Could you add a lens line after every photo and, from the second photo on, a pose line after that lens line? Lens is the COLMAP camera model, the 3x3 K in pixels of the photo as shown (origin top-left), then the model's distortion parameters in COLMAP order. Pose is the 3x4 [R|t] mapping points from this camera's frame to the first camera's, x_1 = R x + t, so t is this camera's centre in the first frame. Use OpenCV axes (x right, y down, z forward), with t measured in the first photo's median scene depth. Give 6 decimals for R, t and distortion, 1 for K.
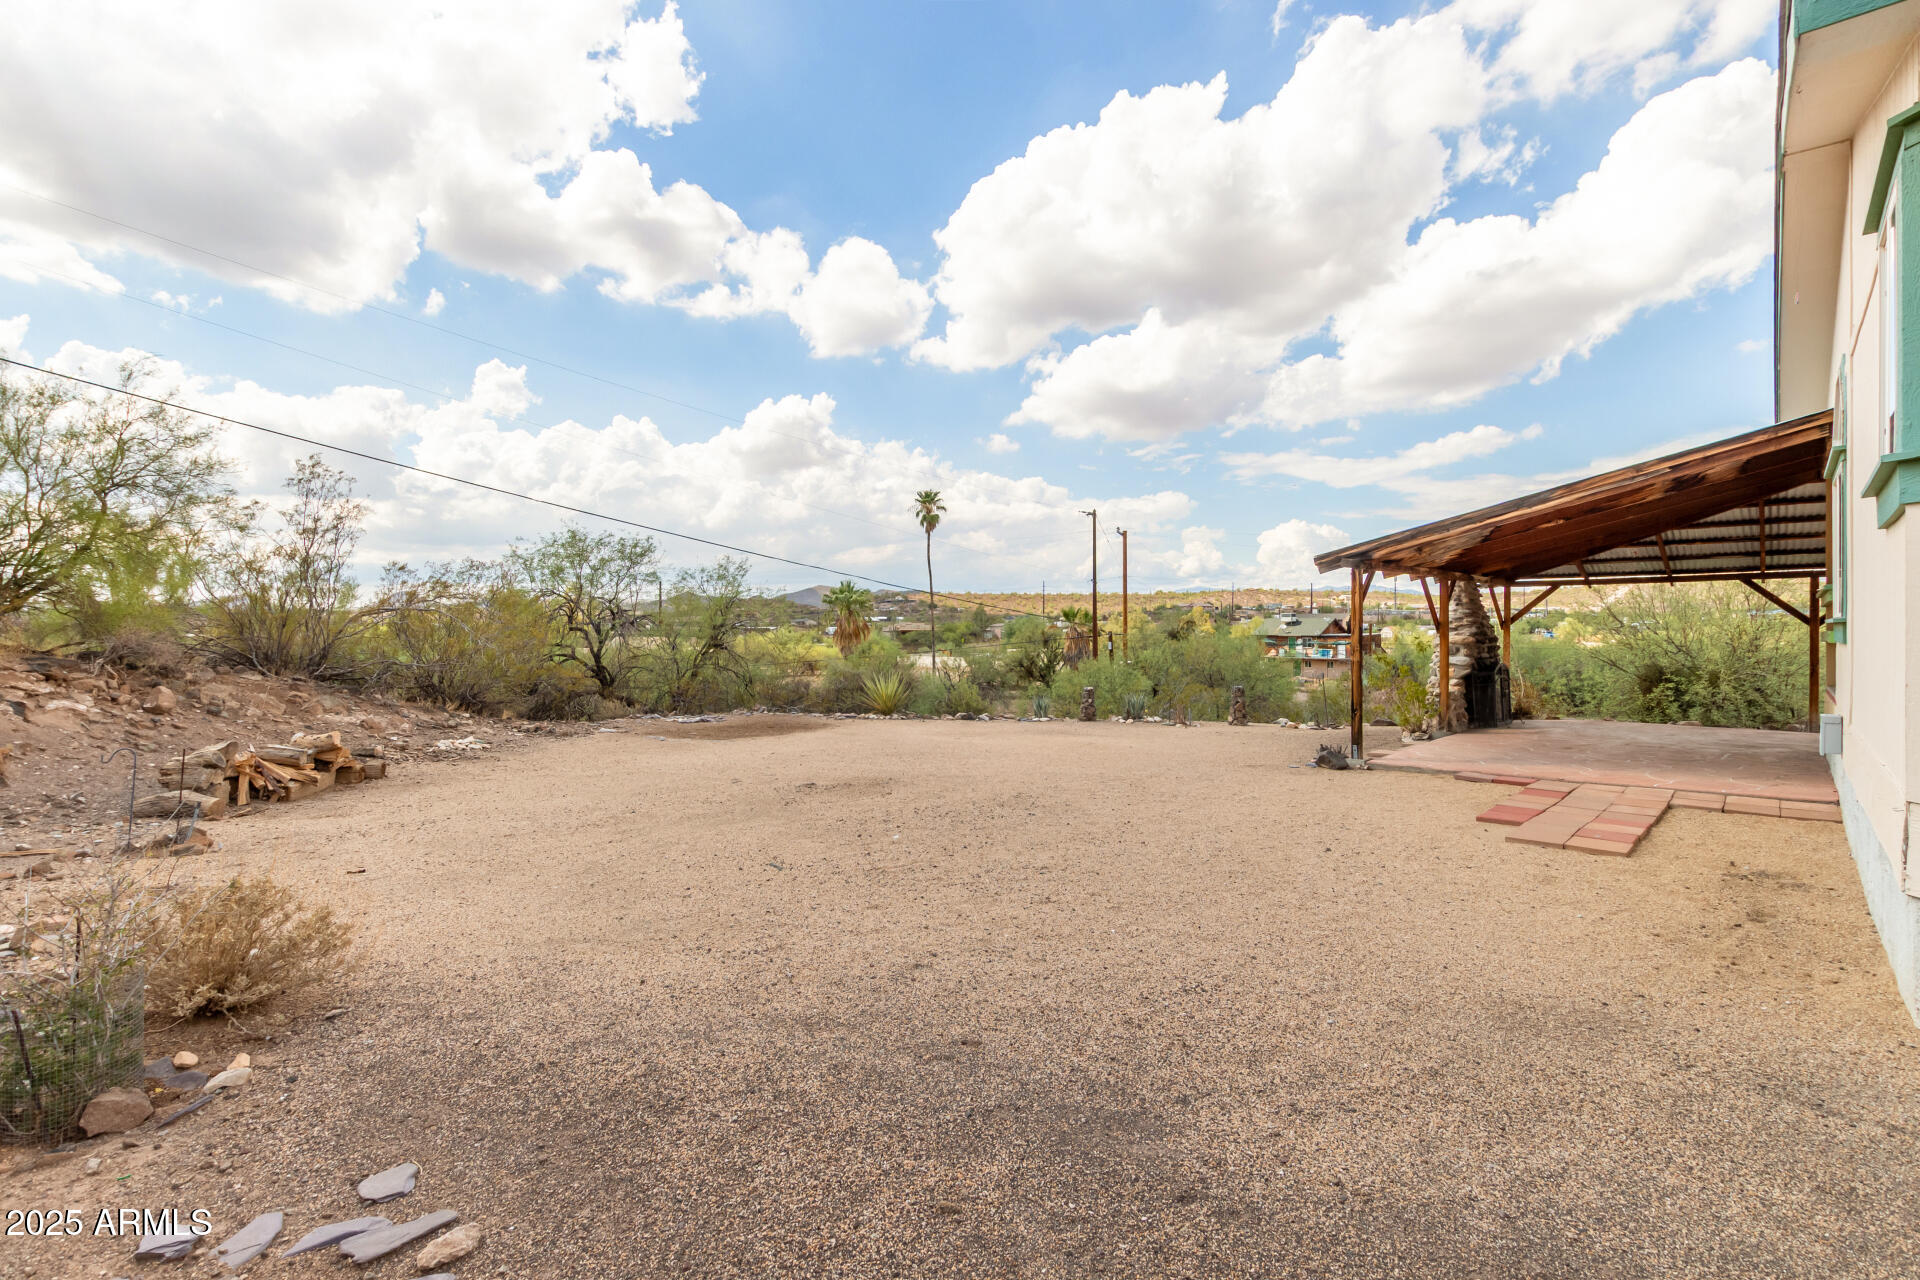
lens RADIAL K [[891.7, 0, 966.4], [0, 891.7, 621.1], [0, 0, 1]] dist [0.006259, 0.000370]
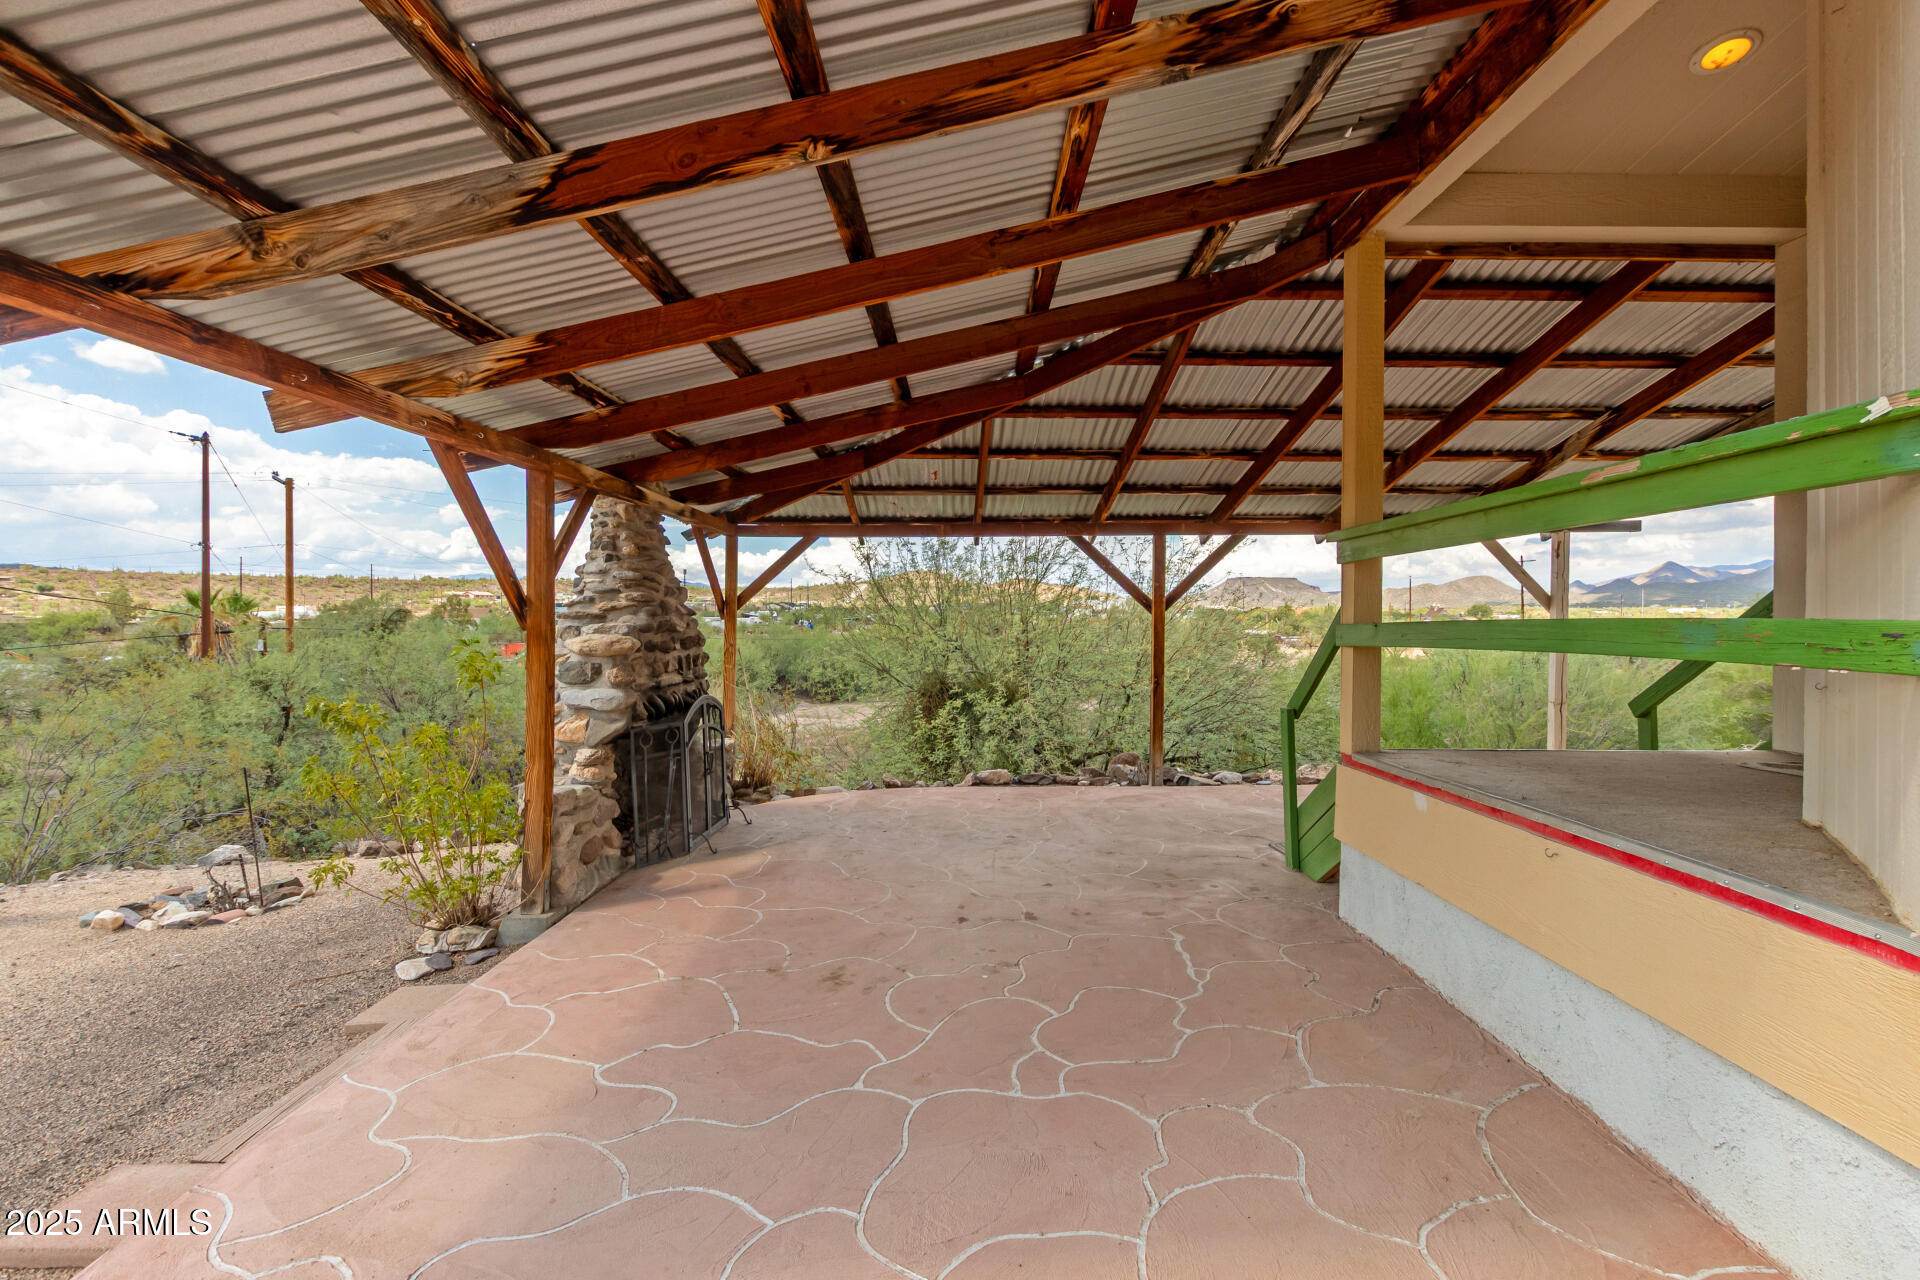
lens RADIAL K [[891.7, 0, 951.8], [0, 891.7, 630.8], [0, 0, 1]] dist [0.006259, 0.000370]
pose [[0.741619, -0.010471, 0.670740, 0.385954], [-0.003666, 0.999800, 0.019662, 0.006109], [-0.670812, -0.017041, 0.741432, 0.581038]]
